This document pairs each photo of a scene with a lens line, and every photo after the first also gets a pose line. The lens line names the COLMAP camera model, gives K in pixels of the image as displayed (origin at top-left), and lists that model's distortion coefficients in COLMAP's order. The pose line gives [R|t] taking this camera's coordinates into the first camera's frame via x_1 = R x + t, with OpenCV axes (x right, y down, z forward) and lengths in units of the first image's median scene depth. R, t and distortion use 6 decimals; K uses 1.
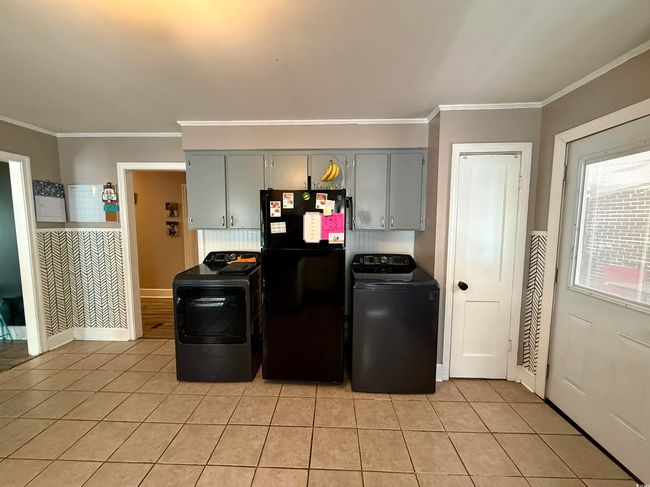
lens RADIAL K [[260.2, 0, 324.6], [0, 260.2, 243.6], [0, 0, 1]] dist [0.001007, 0.000063]
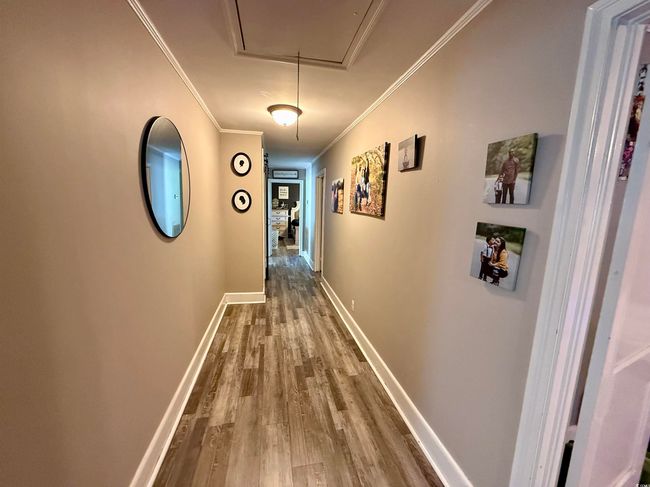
lens RADIAL K [[260.2, 0, 323.4], [0, 260.2, 242.6], [0, 0, 1]] dist [0.001007, 0.000063]
pose [[0.235261, 0.151785, -0.960007, -0.399302], [-0.121557, 0.984570, 0.125880, -0.079164], [0.964301, 0.087081, 0.250081, 0.794057]]
